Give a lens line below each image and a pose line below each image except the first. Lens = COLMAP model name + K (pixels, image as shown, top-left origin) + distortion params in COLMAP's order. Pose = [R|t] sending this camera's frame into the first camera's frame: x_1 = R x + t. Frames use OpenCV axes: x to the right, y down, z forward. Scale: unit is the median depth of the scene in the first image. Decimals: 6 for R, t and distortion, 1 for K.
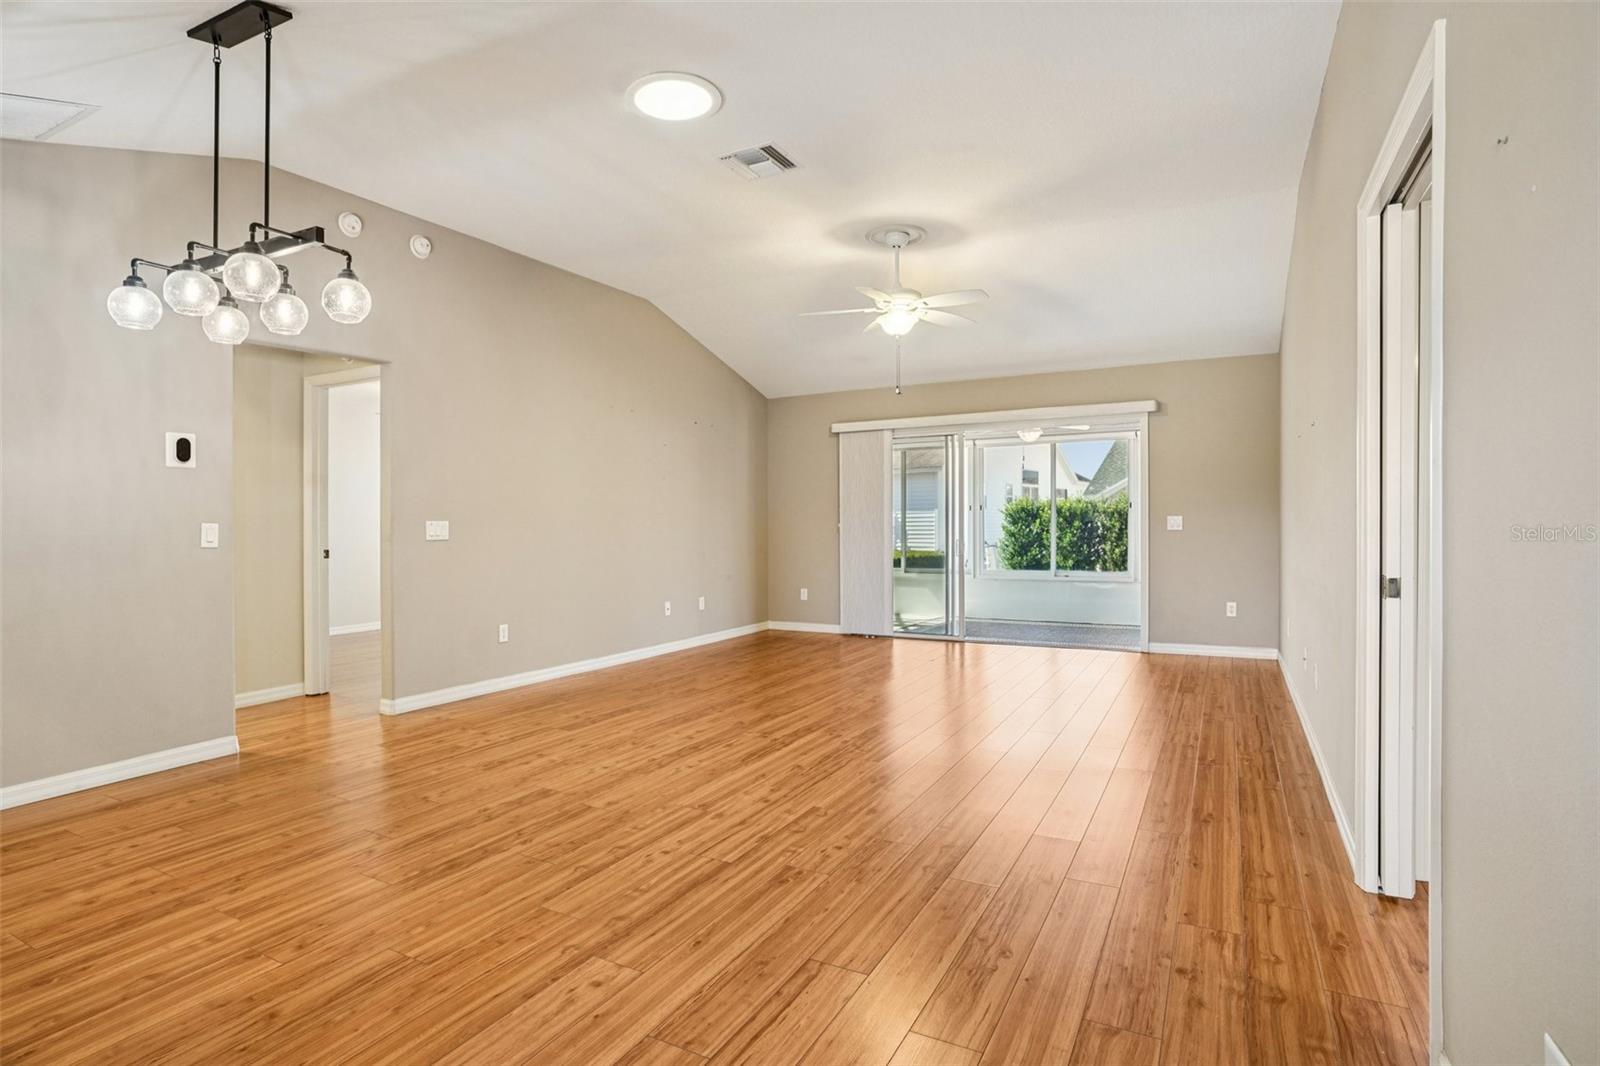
lens RADIAL K [[810.6, 0, 792.9], [0, 810.6, 529.8], [0, 0, 1]] dist [-0.038746, 0.000650]
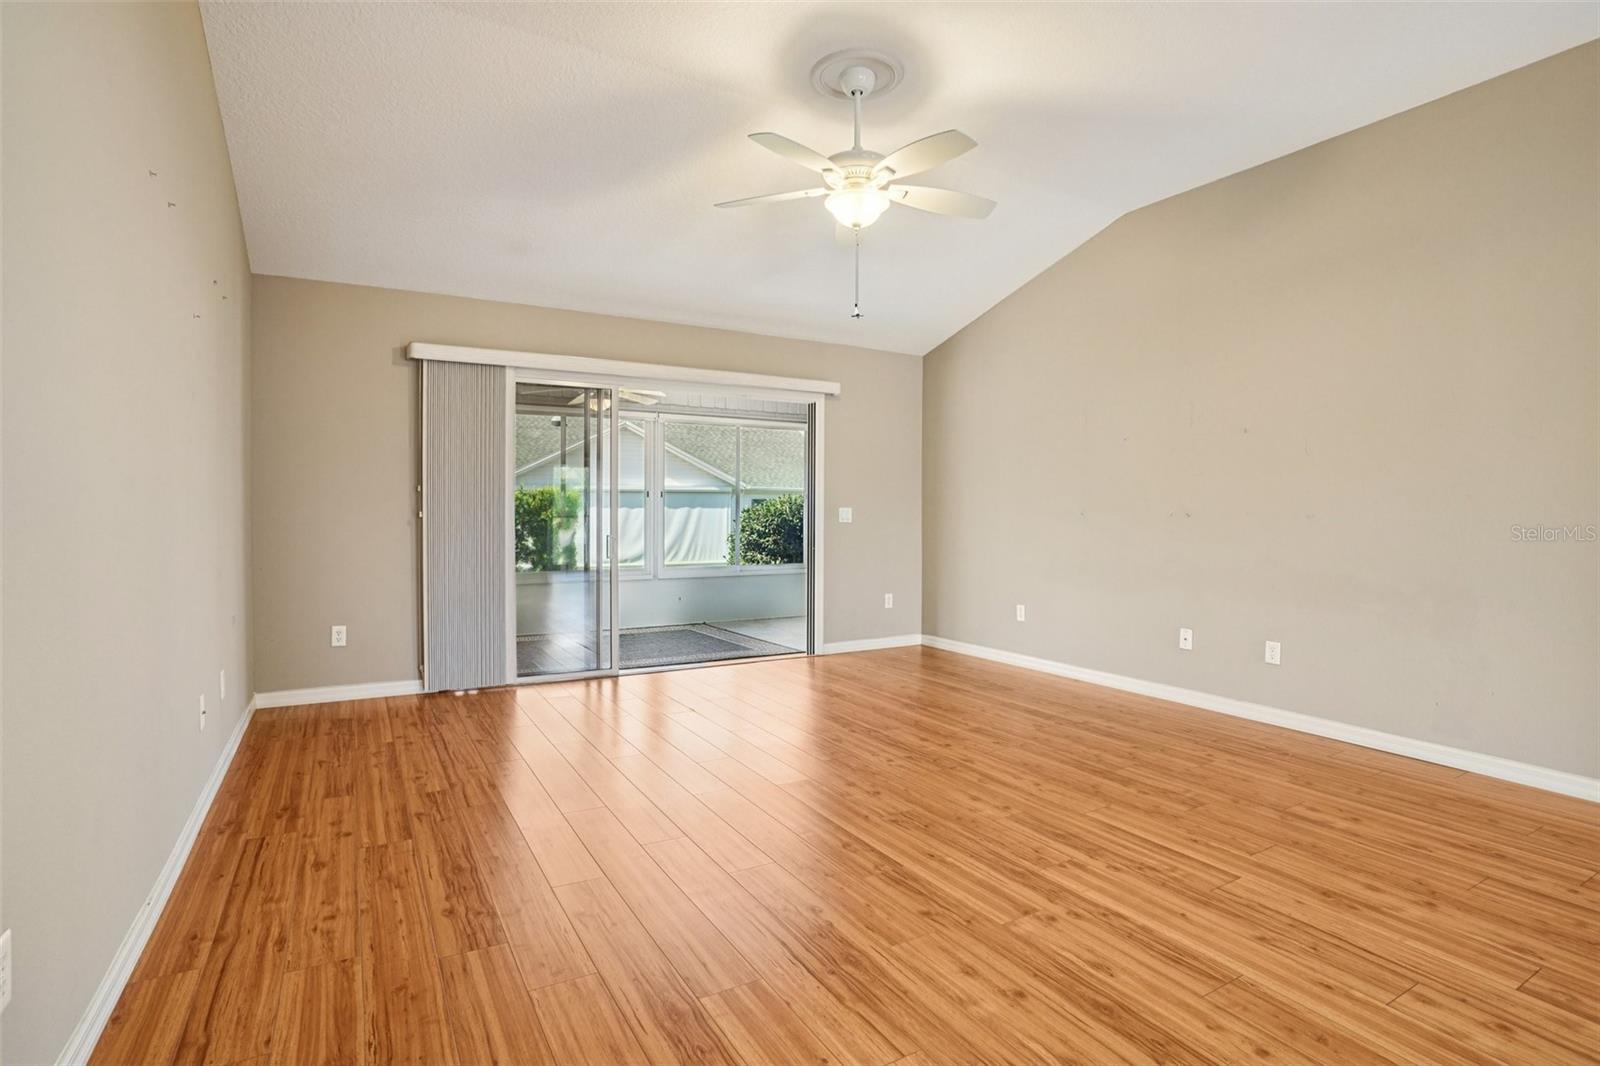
lens RADIAL K [[787.2, 0, 800.0], [0, 787.2, 533.0], [0, 0, 1]] dist [-0.082945, 0.039771]
pose [[0.512827, -0.013679, 0.858383, -0.686476], [-0.000792, 0.999865, 0.016407, -0.003884], [-0.858491, -0.009094, 0.512747, 1.117993]]
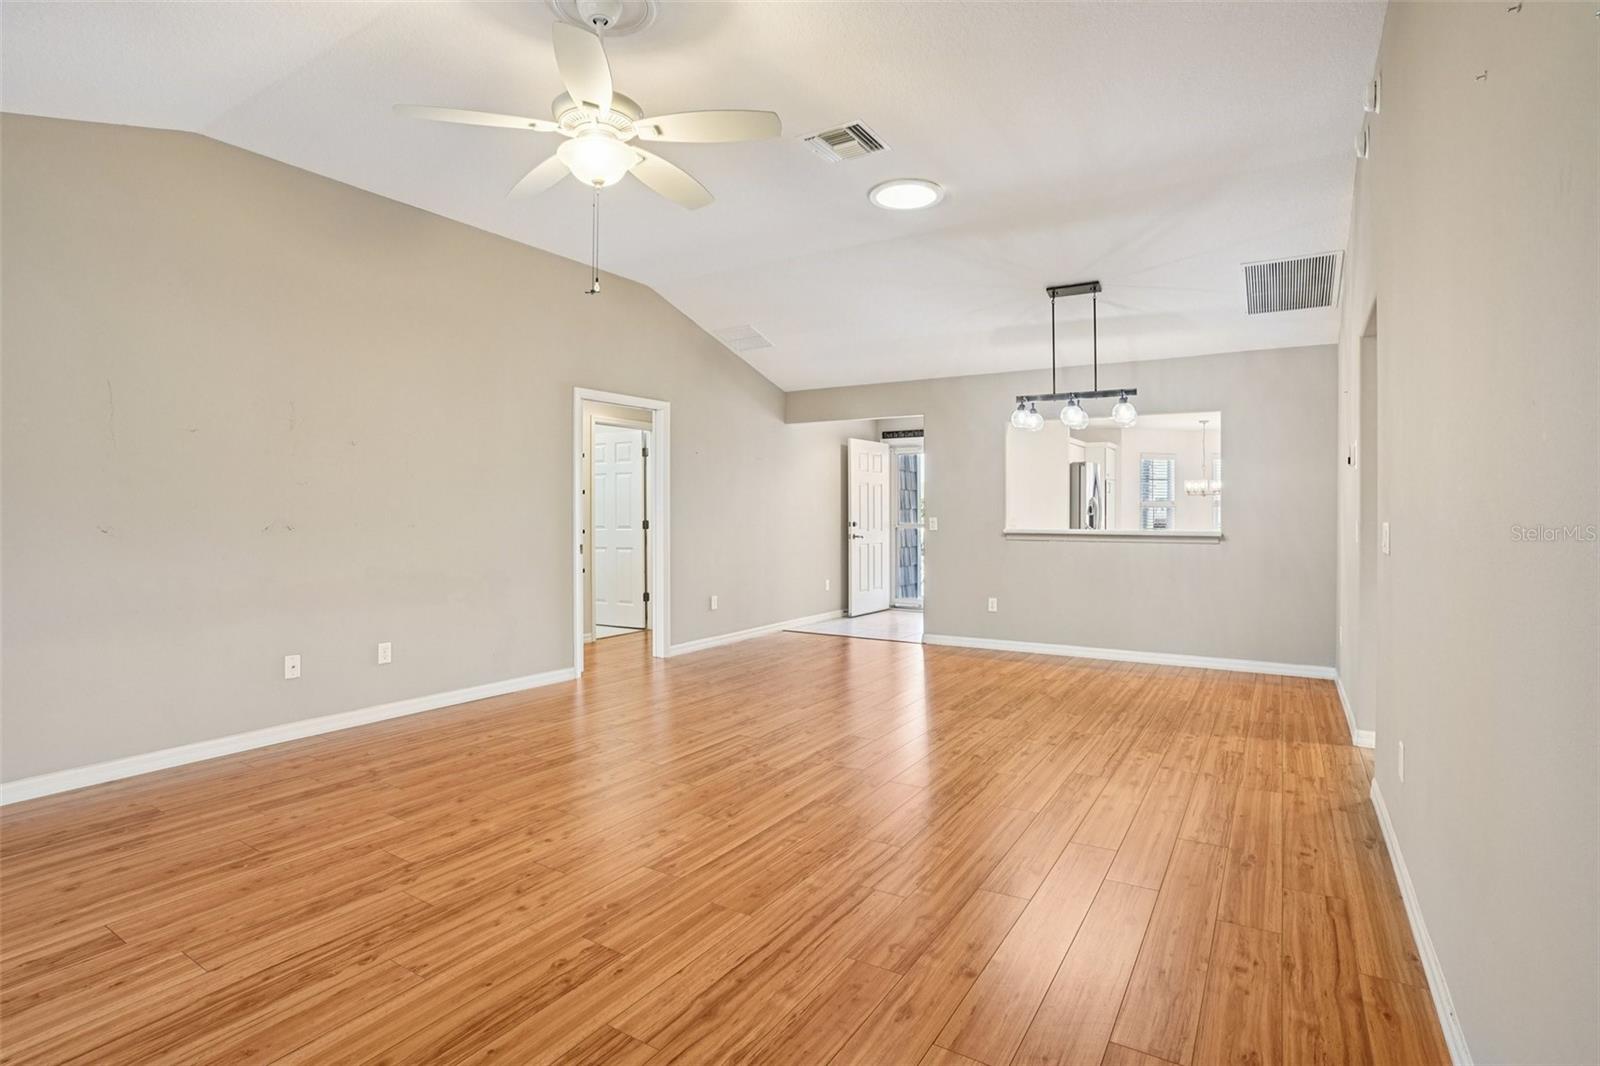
lens RADIAL K [[787.2, 0, 800.0], [0, 787.2, 533.0], [0, 0, 1]] dist [-0.082945, 0.039771]
pose [[-0.998336, 0.006336, 0.057318, -0.051630], [0.008440, 0.999297, 0.036538, -0.042247], [-0.057046, 0.036961, -0.997687, 2.354354]]
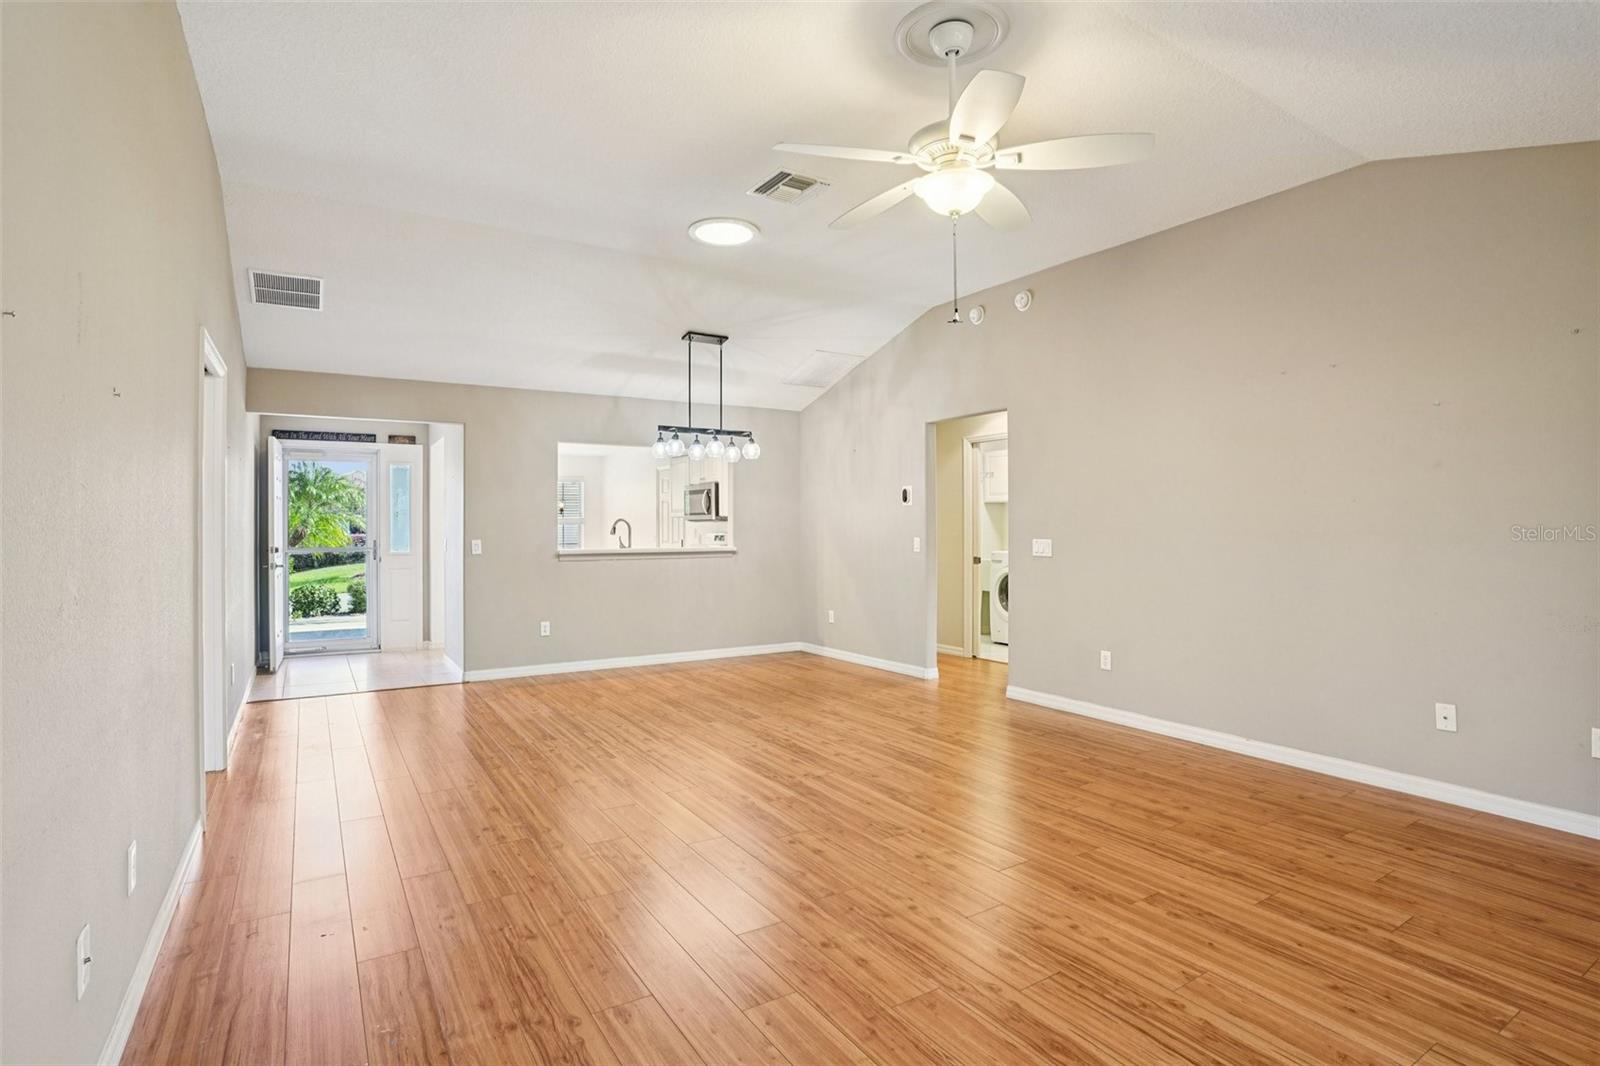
lens RADIAL K [[795.9, 0, 794.5], [0, 795.9, 522.2], [0, 0, 1]] dist [-0.080184, 0.042071]
pose [[-0.486916, 0.007119, -0.873420, 0.991033], [-0.002047, 0.999955, 0.009291, -0.064818], [0.873446, 0.006312, -0.486879, 1.817306]]
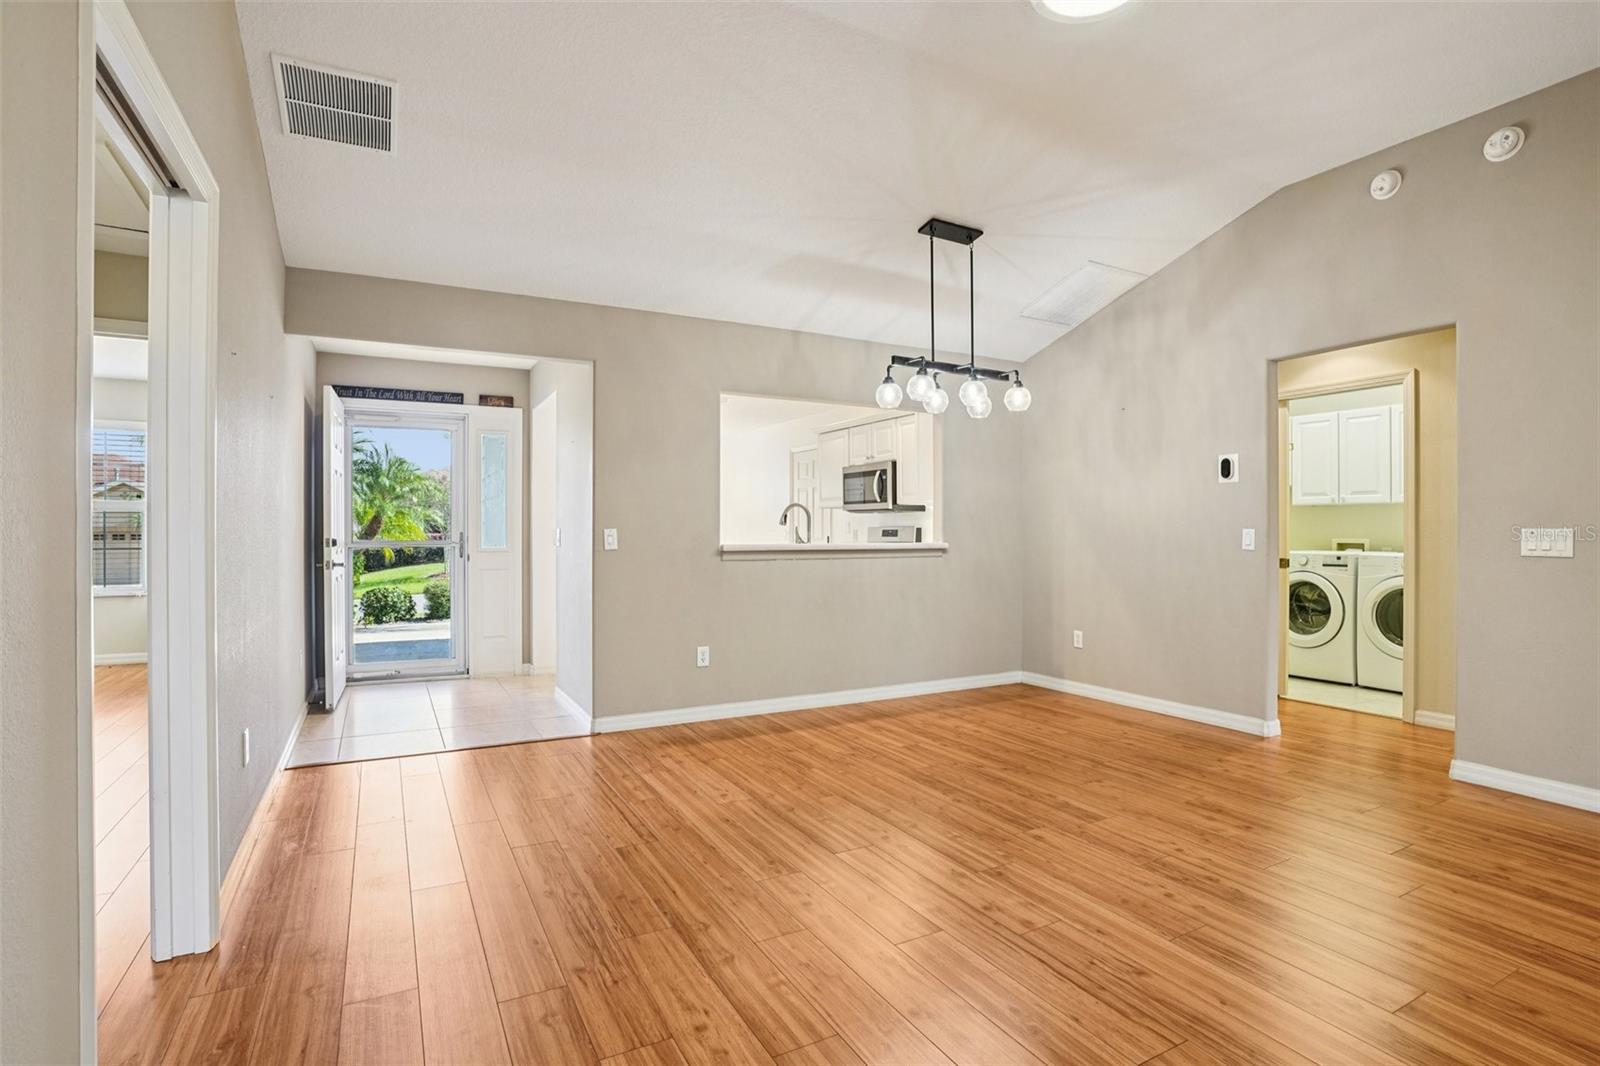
lens RADIAL K [[787.2, 0, 800.0], [0, 787.2, 533.0], [0, 0, 1]] dist [-0.082945, 0.039771]
pose [[-0.542640, 0.012756, -0.839868, 0.637085], [-0.005879, 0.999803, 0.018983, -0.023098], [0.839945, 0.015238, -0.542458, 1.201013]]
